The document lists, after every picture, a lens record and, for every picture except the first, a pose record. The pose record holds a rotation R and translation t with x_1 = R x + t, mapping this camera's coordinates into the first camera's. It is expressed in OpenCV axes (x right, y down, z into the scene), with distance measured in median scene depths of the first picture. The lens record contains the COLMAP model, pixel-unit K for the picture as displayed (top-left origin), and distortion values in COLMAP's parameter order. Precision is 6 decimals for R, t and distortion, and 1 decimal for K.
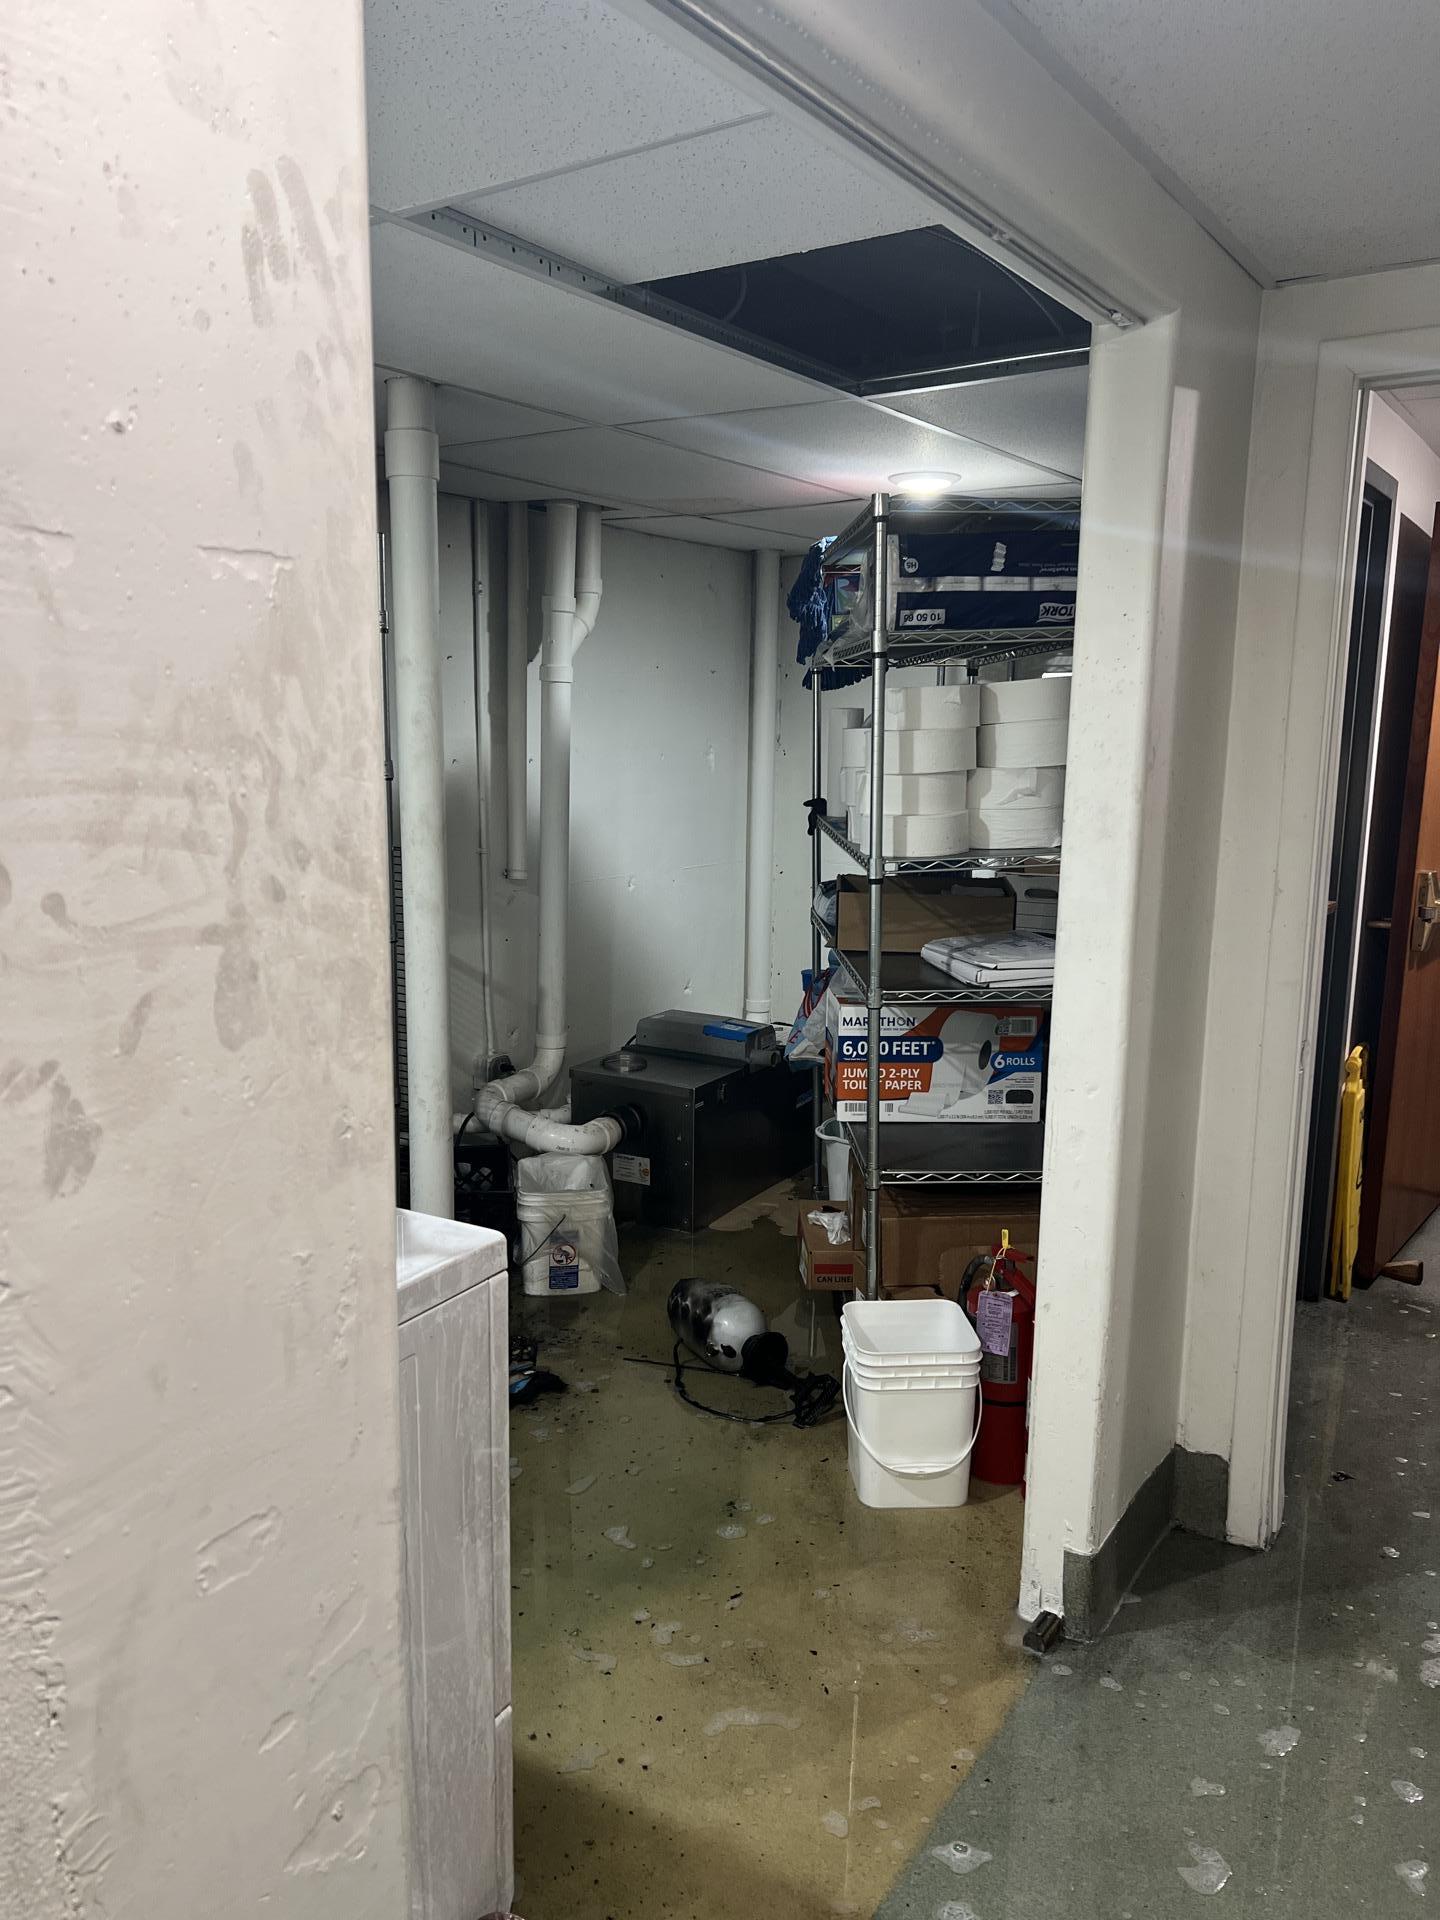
lens RADIAL K [[1454.2, 0, 720.5], [0, 1454.2, 960.9], [0, 0, 1]] dist [0.022418, -0.004367]
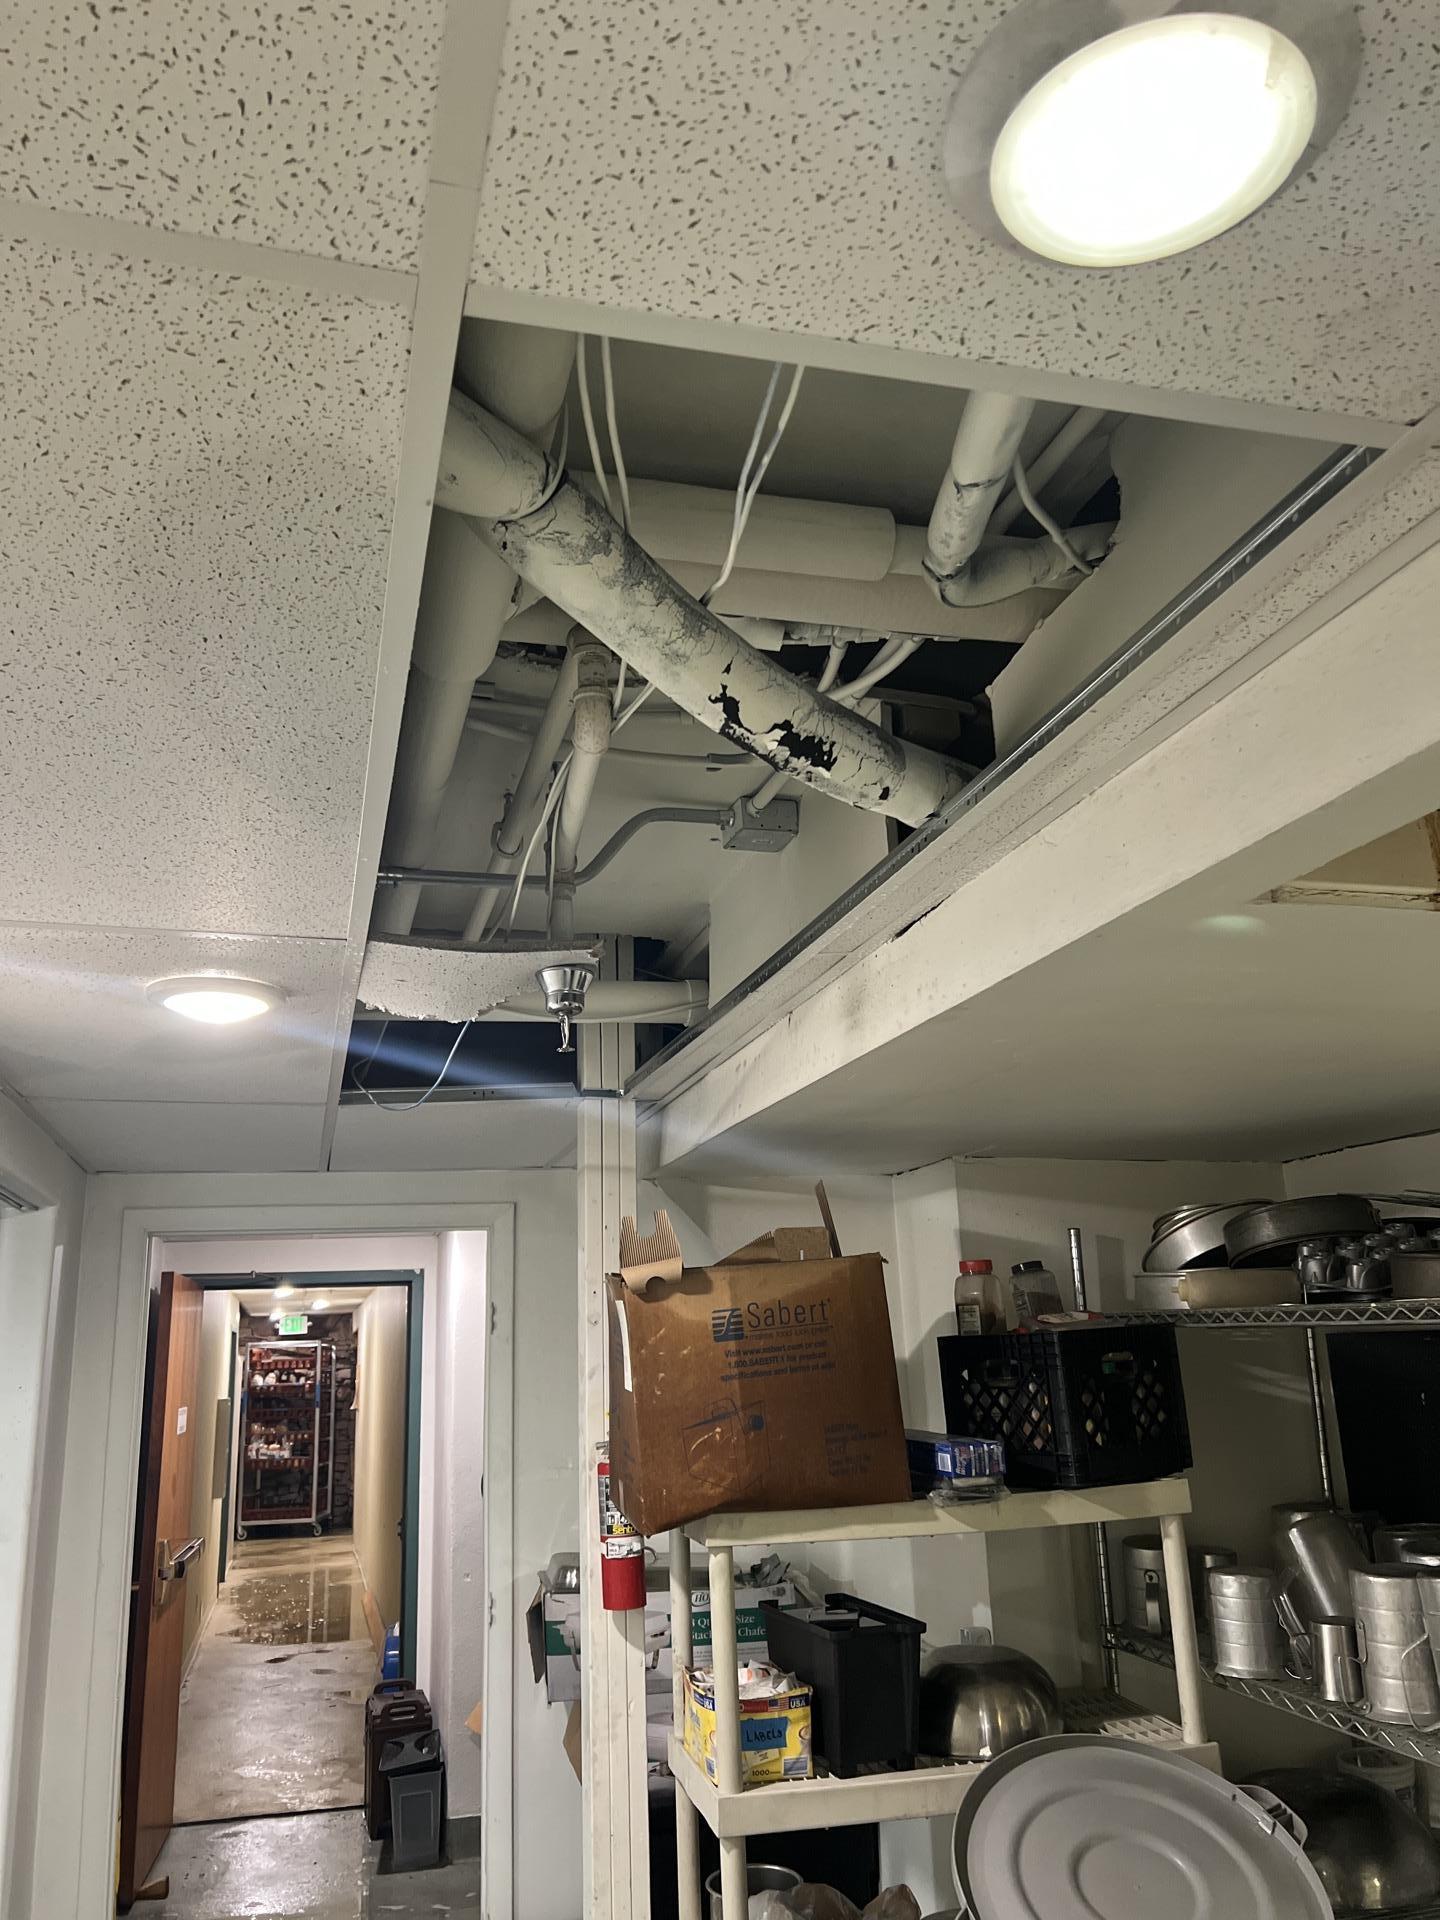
lens RADIAL K [[1454.2, 0, 720.8], [0, 1454.2, 962.2], [0, 0, 1]] dist [0.022418, -0.004367]
pose [[0.651601, 0.156420, 0.742259, -0.395275], [0.177887, 0.919714, -0.349976, 0.018754], [-0.737409, 0.360083, 0.571462, -0.510417]]
